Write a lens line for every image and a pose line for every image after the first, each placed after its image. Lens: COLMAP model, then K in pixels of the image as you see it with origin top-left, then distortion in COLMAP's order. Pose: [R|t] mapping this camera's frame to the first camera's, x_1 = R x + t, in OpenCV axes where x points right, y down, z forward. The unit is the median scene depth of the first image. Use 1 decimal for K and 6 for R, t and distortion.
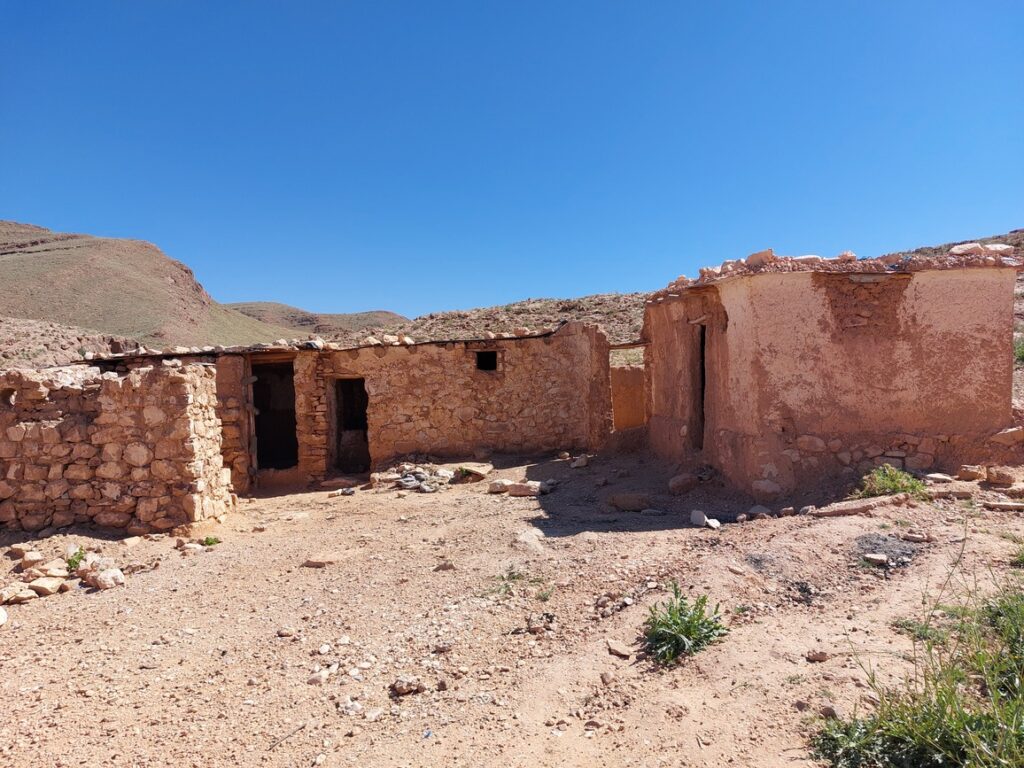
lens RADIAL K [[744.4, 0, 512.0], [0, 744.4, 384.0], [0, 0, 1]] dist [0.006570, 0.000821]
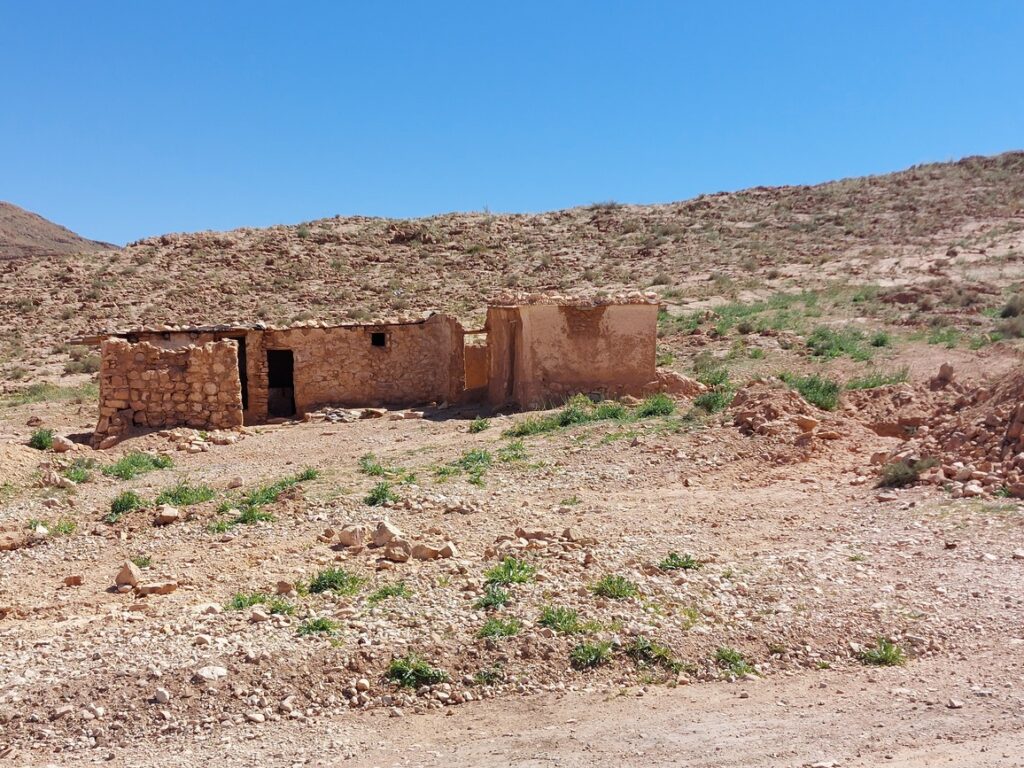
lens RADIAL K [[744.4, 0, 512.0], [0, 744.4, 384.0], [0, 0, 1]] dist [0.006570, 0.000821]
pose [[0.981853, 0.013731, 0.189144, -0.067563], [-0.019984, 0.999314, 0.031194, 0.005682], [-0.188586, -0.034408, 0.981454, -0.591818]]
